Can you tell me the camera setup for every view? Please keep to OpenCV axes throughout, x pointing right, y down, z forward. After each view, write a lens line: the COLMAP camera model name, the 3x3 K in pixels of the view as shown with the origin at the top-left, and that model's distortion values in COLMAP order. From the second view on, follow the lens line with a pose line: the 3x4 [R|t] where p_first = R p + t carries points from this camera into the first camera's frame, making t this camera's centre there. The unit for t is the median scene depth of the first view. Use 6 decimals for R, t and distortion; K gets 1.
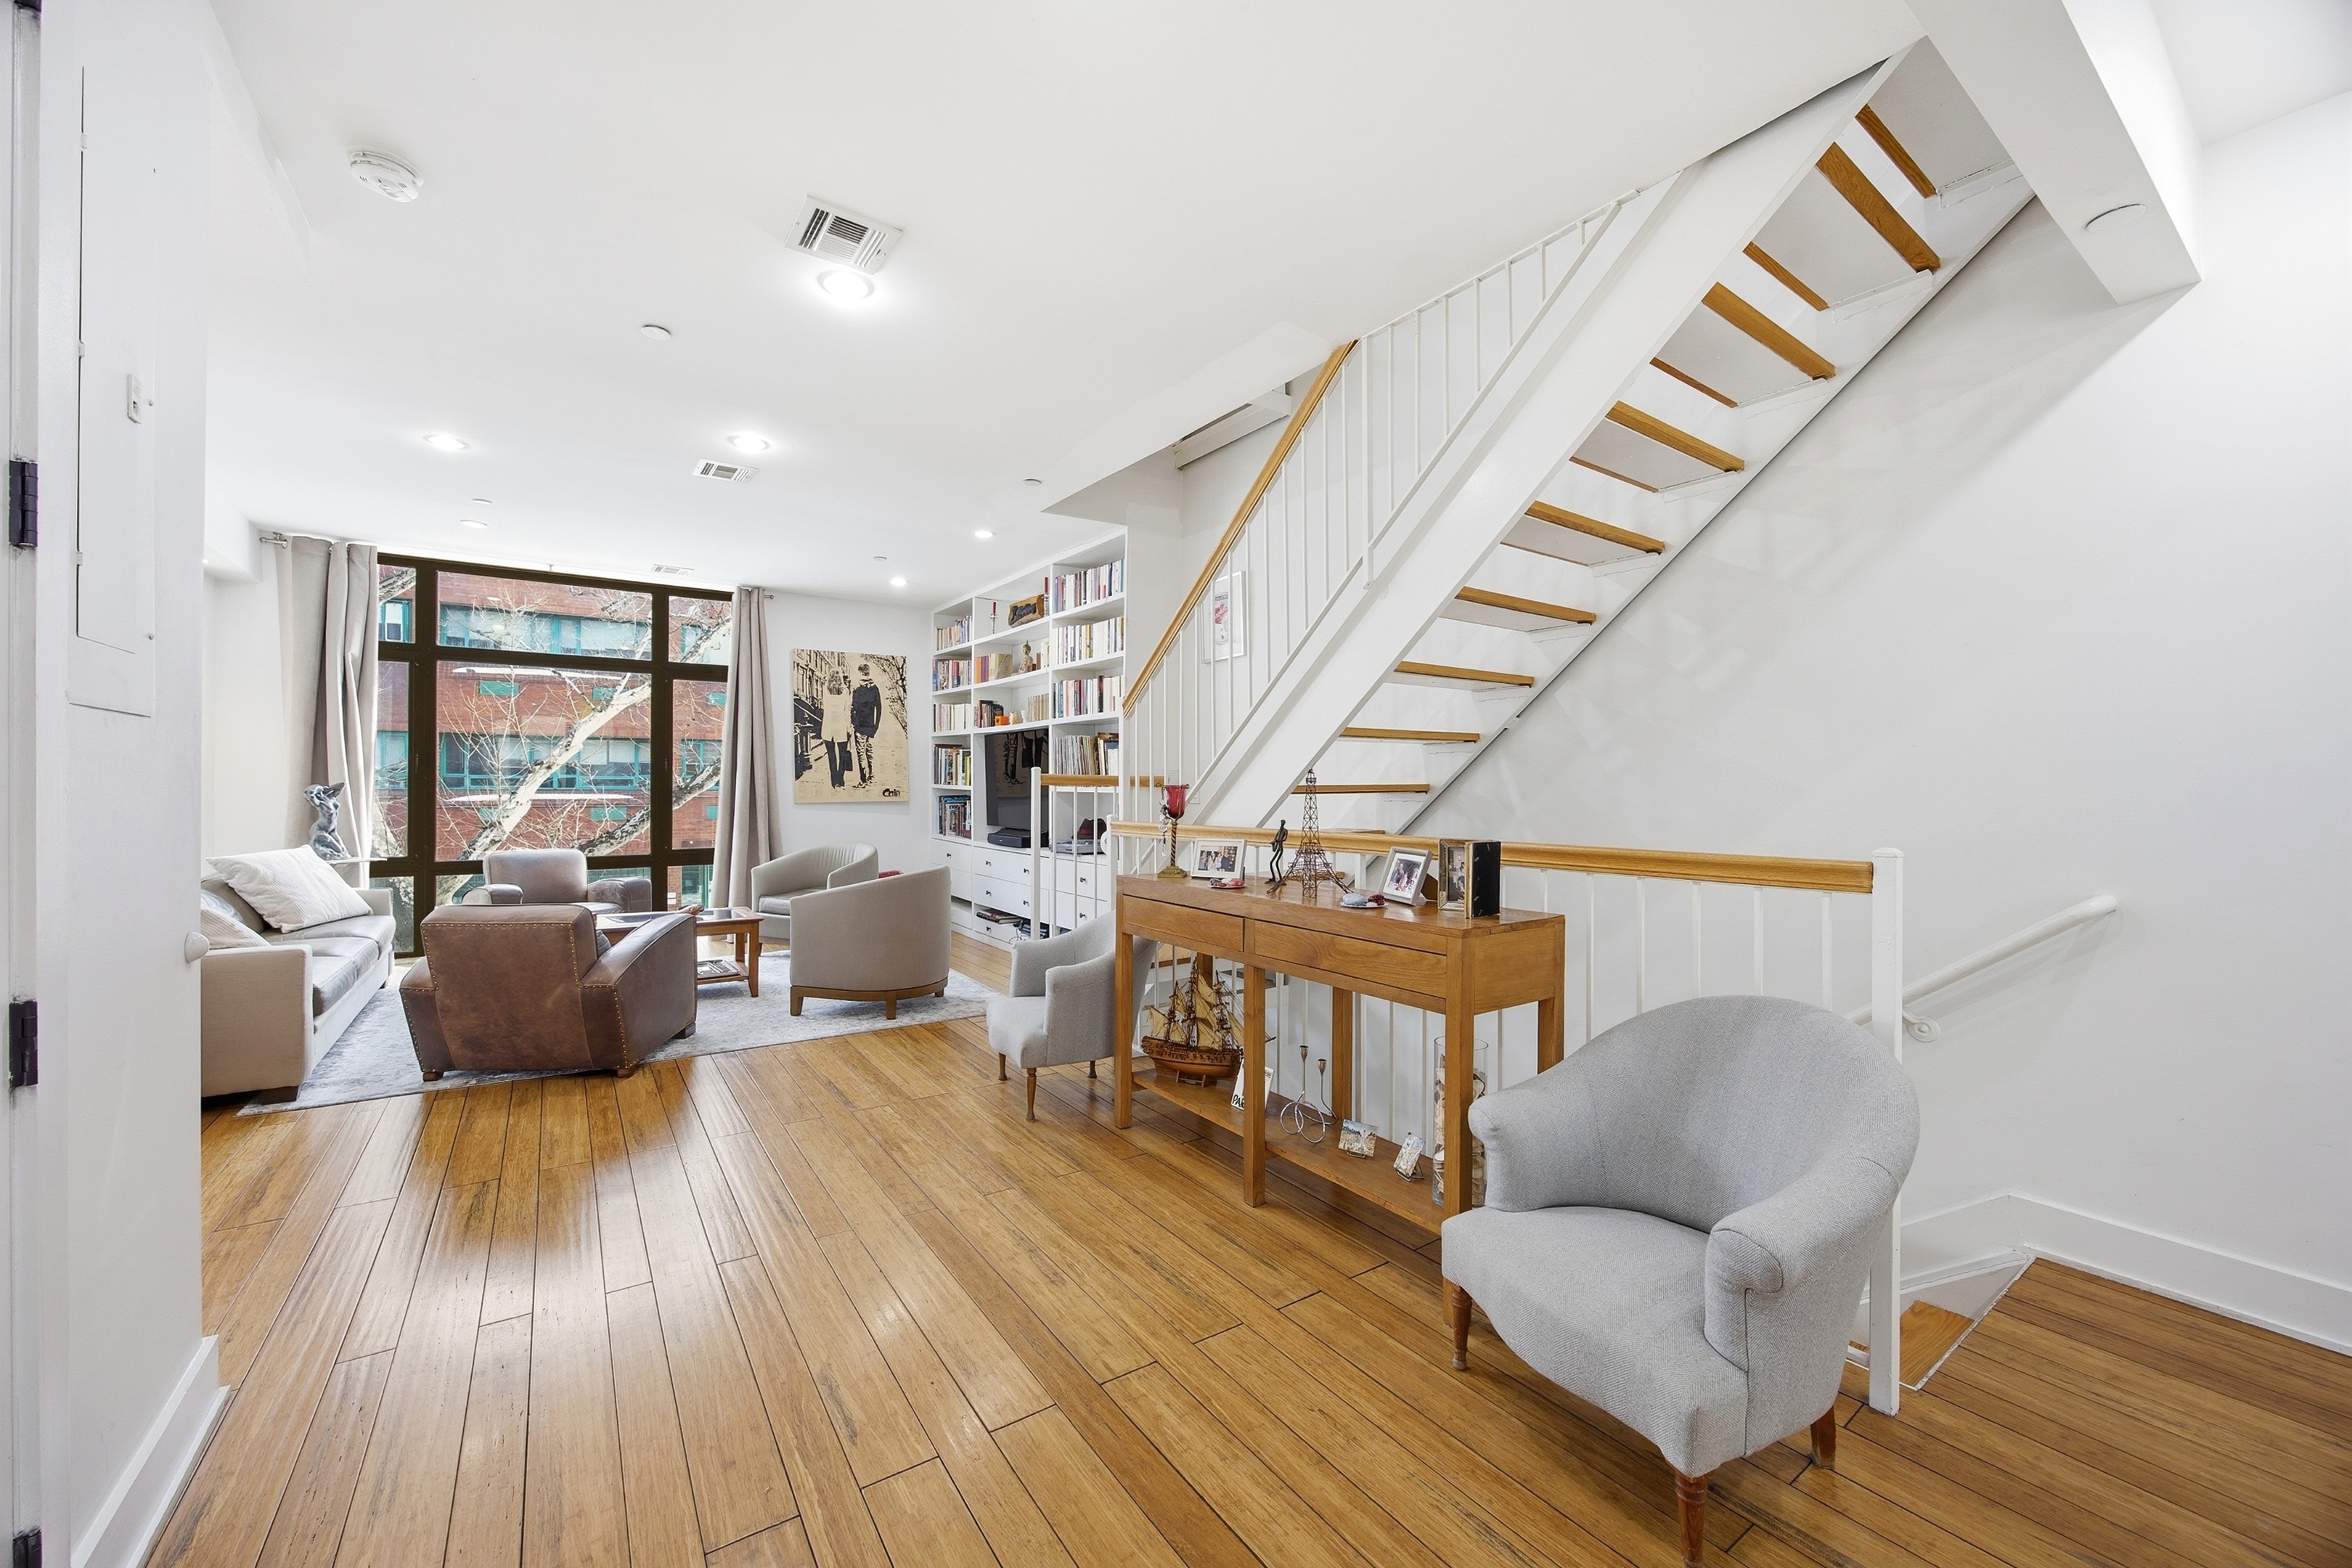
lens RADIAL K [[895.9, 0, 1167.8], [0, 895.9, 792.1], [0, 0, 1]] dist [-0.015221, 0.000079]
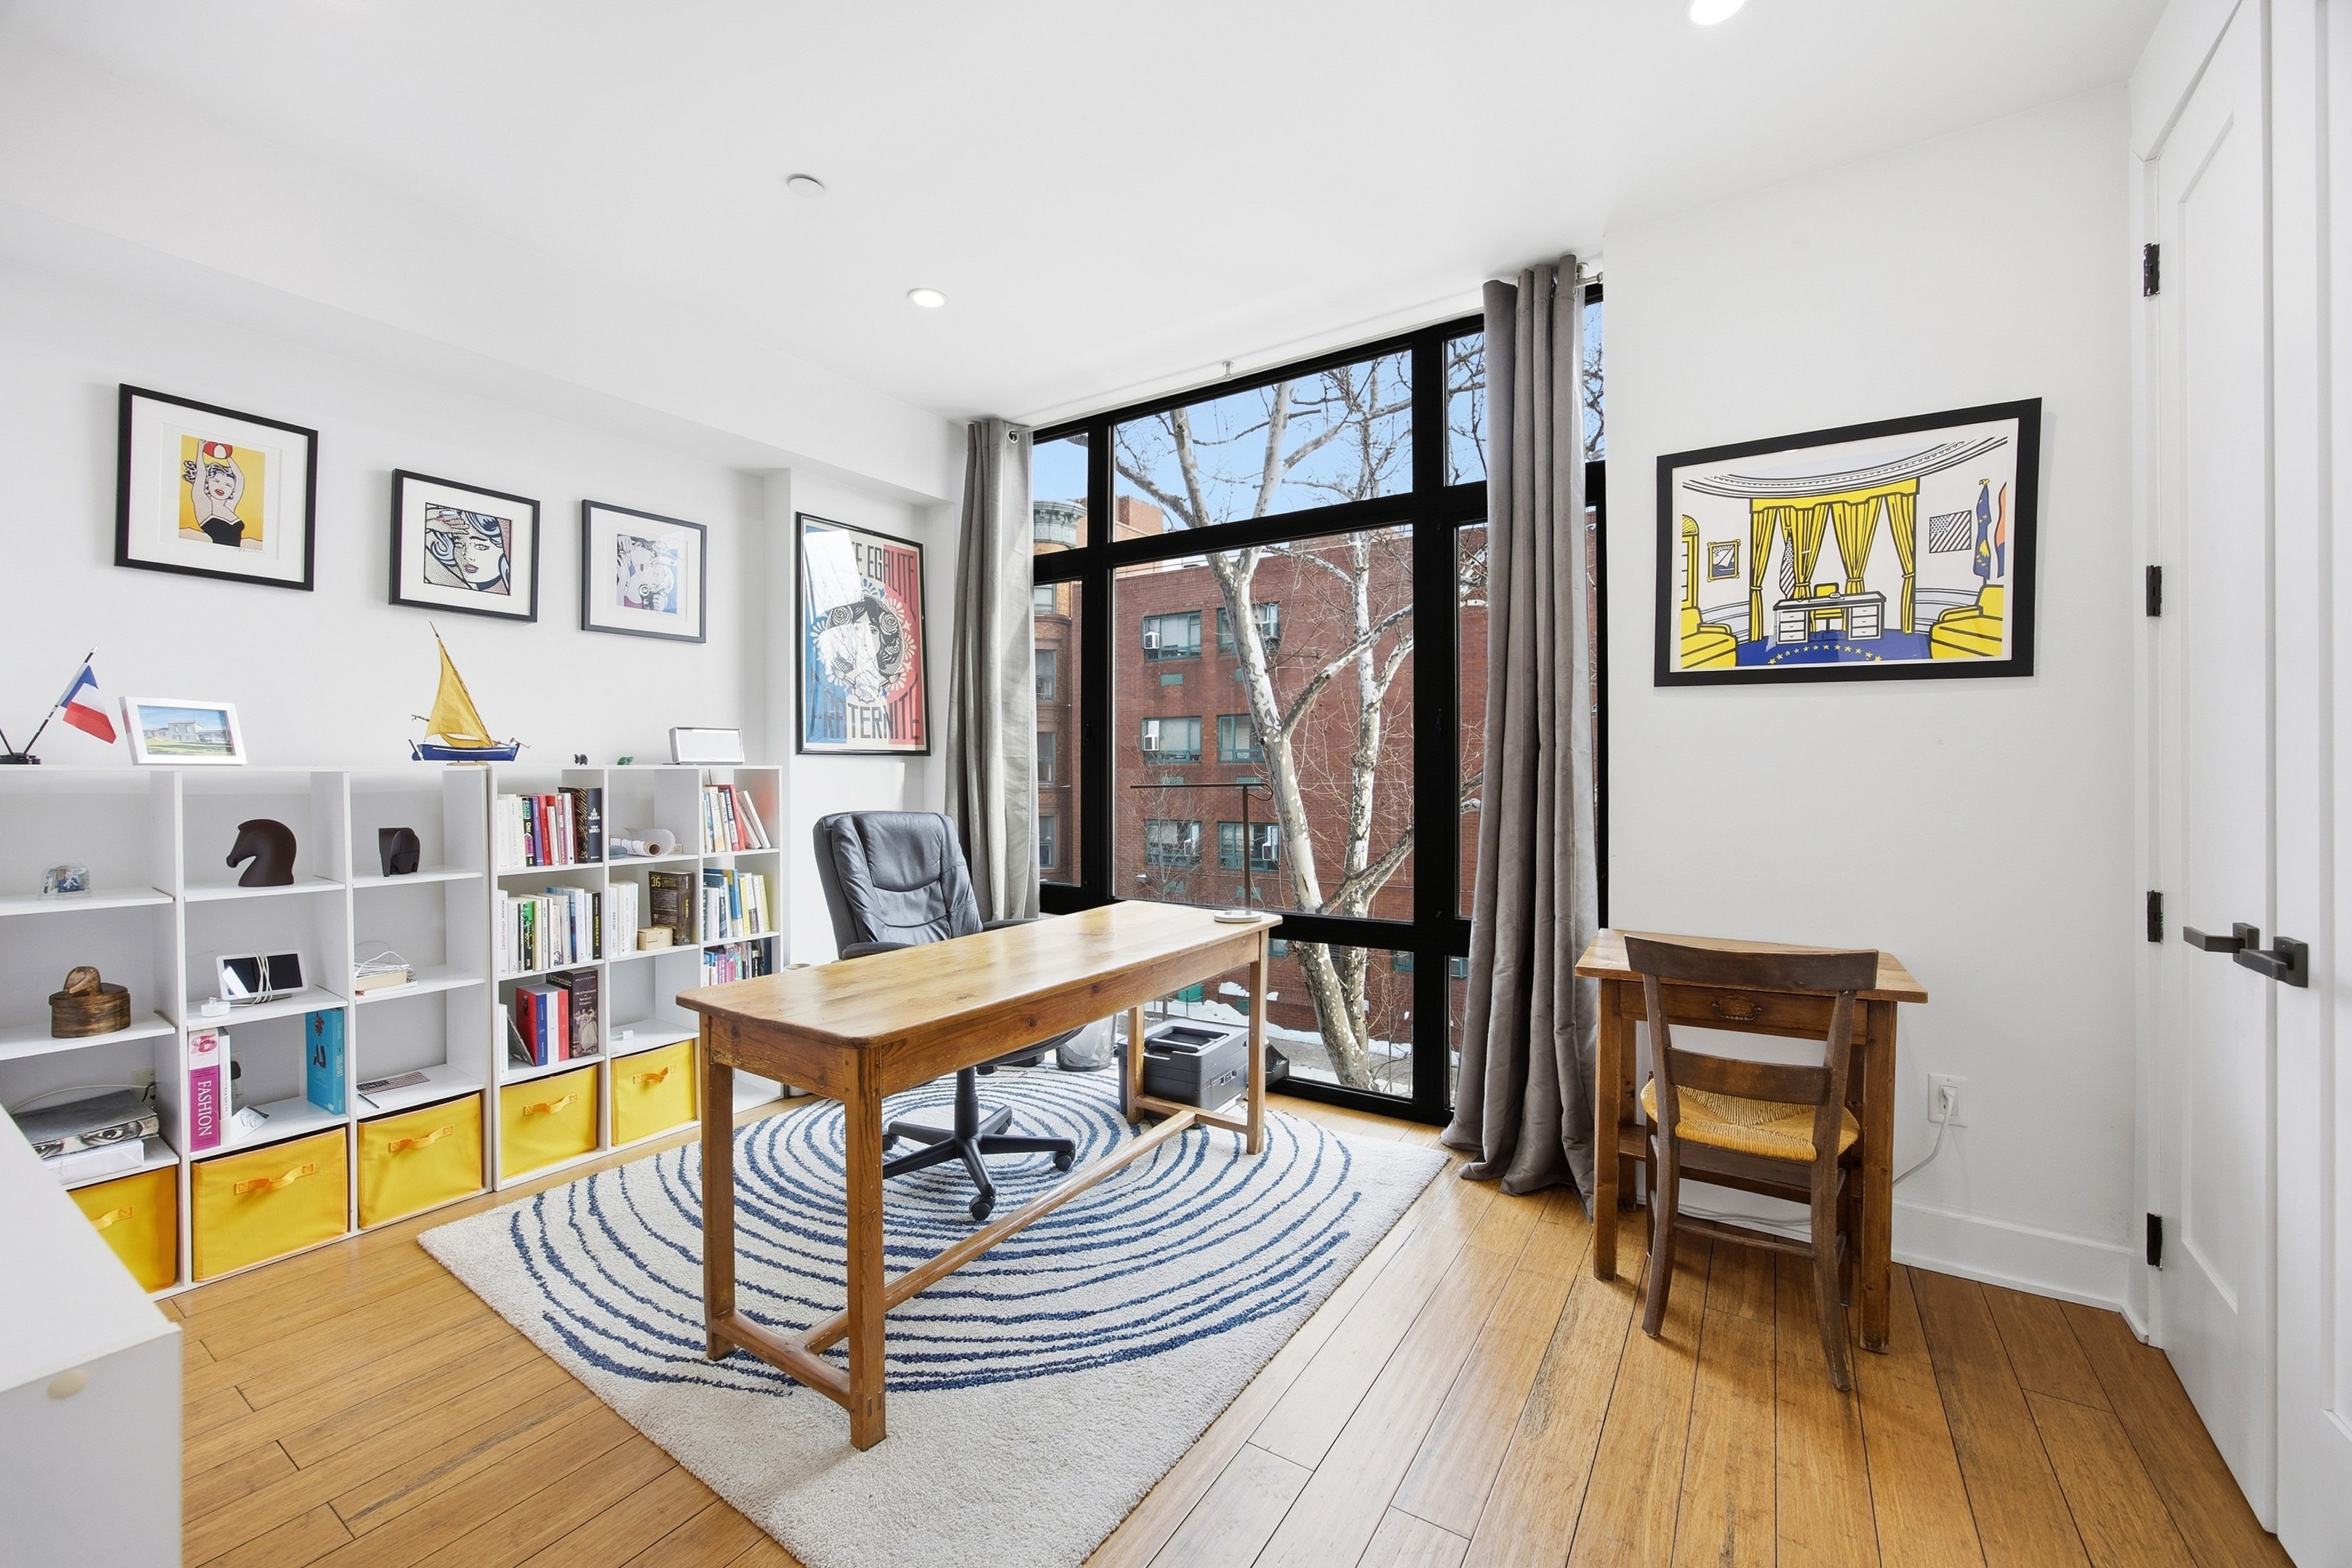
lens RADIAL K [[914.6, 0, 1173.1], [0, 914.6, 774.6], [0, 0, 1]] dist [-0.017039, 0.000204]
pose [[0.380645, -0.007837, -0.924688, -0.189464], [0.000991, 0.999967, -0.008067, 0.002547], [0.924721, 0.002154, 0.380640, 0.705199]]
